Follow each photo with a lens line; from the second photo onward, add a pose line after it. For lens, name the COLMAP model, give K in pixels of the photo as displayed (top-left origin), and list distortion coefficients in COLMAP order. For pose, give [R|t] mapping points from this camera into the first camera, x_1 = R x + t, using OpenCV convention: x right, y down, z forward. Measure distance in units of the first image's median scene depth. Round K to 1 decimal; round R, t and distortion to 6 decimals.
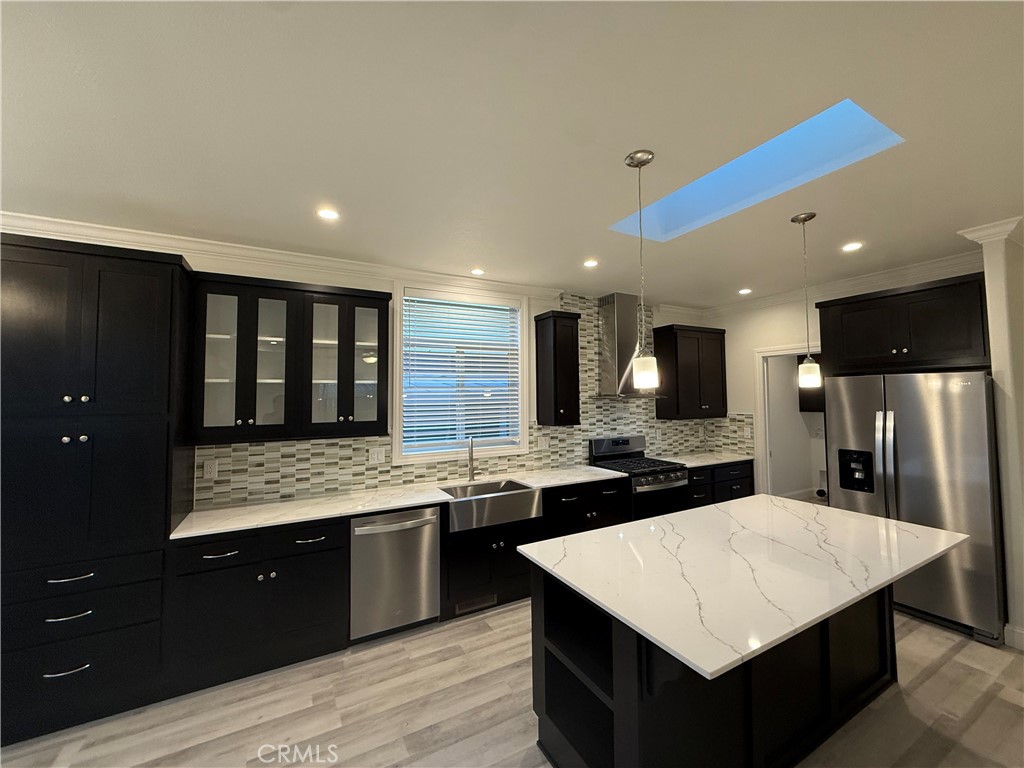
lens RADIAL K [[408.3, 0, 511.3], [0, 408.3, 381.5], [0, 0, 1]] dist [0.003290, -0.000878]
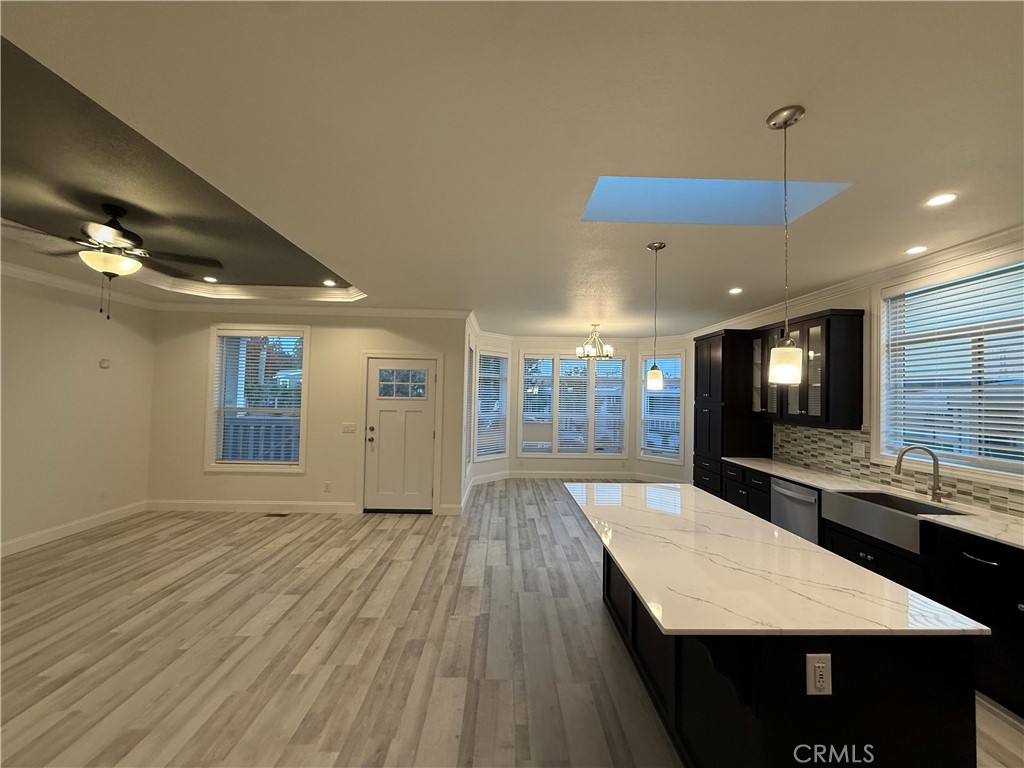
lens RADIAL K [[408.3, 0, 515.5], [0, 408.3, 382.1], [0, 0, 1]] dist [0.003290, -0.000878]
pose [[-0.452622, -0.023530, -0.891392, 1.077351], [0.020510, 0.999113, -0.036788, 0.018080], [0.891466, -0.034933, -0.451738, 0.662181]]
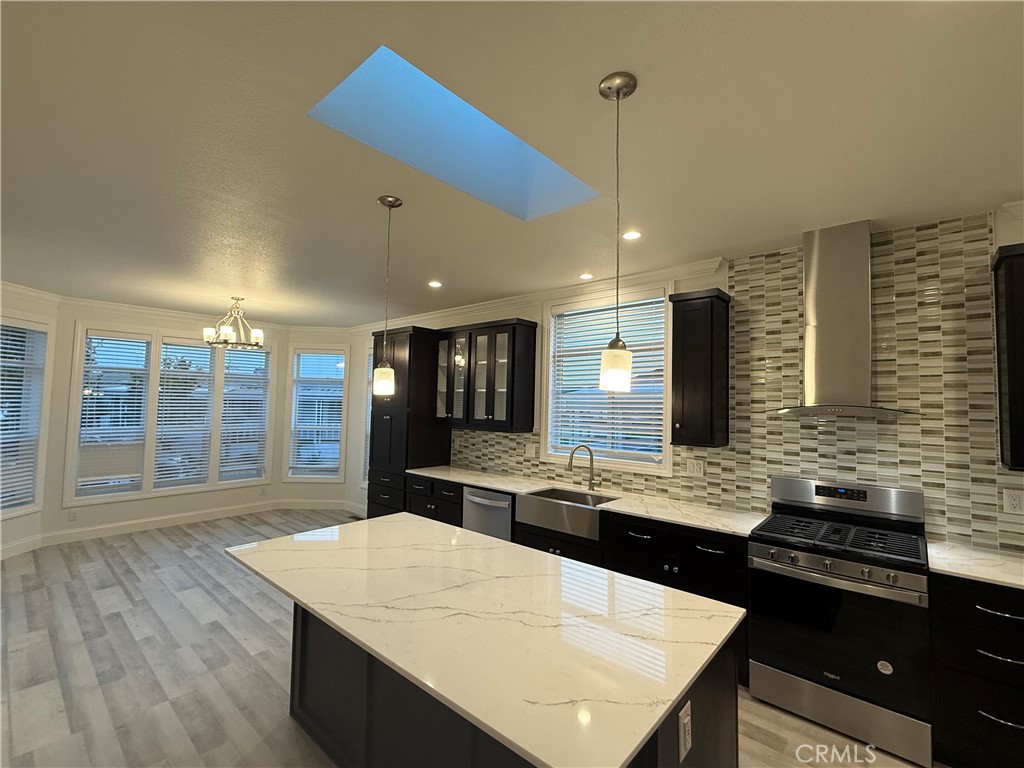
lens RADIAL K [[452.4, 0, 515.5], [0, 452.4, 381.8], [0, 0, 1]] dist [0.001905, -0.000189]
pose [[0.347017, -0.027445, -0.937457, 0.906216], [0.014681, 0.999608, -0.023830, 0.008402], [0.937744, -0.005493, 0.347284, 0.482506]]
